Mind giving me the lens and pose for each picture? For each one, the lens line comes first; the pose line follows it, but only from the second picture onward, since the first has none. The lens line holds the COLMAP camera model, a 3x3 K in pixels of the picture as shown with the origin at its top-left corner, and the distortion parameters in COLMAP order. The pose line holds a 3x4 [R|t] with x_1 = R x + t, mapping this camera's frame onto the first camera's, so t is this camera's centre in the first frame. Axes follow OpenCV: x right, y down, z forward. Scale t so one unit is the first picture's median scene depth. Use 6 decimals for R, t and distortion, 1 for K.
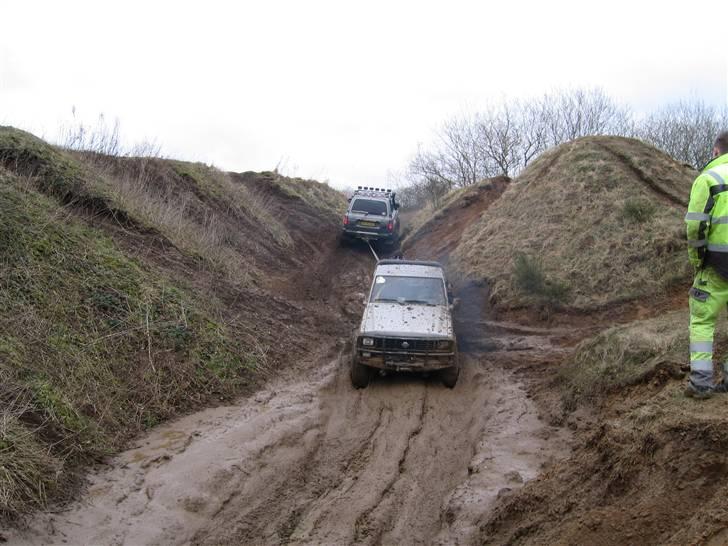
lens RADIAL K [[781.4, 0, 361.6], [0, 781.4, 271.4], [0, 0, 1]] dist [-0.082844, 0.000000]
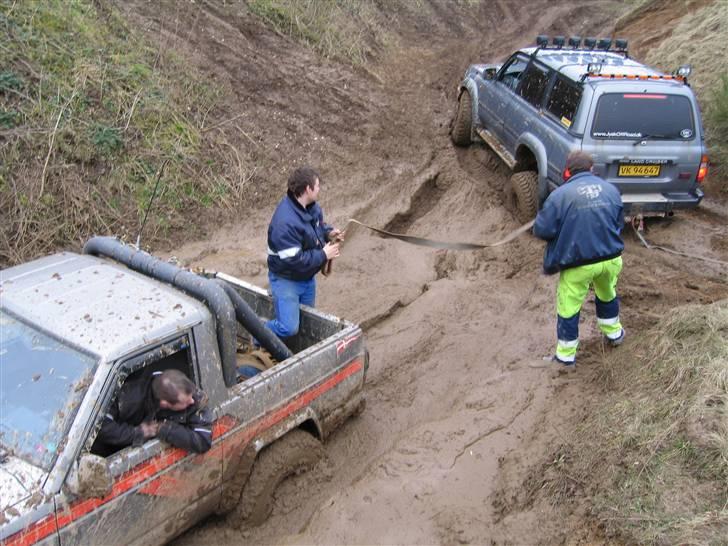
lens RADIAL K [[781.4, 0, 364.7], [0, 781.4, 275.8], [0, 0, 1]] dist [-0.082844, 0.000000]
pose [[0.921348, 0.219390, -0.320915, 0.169803], [-0.103580, 0.934231, 0.341297, -0.049154], [0.374686, -0.281213, 0.883476, 0.328679]]
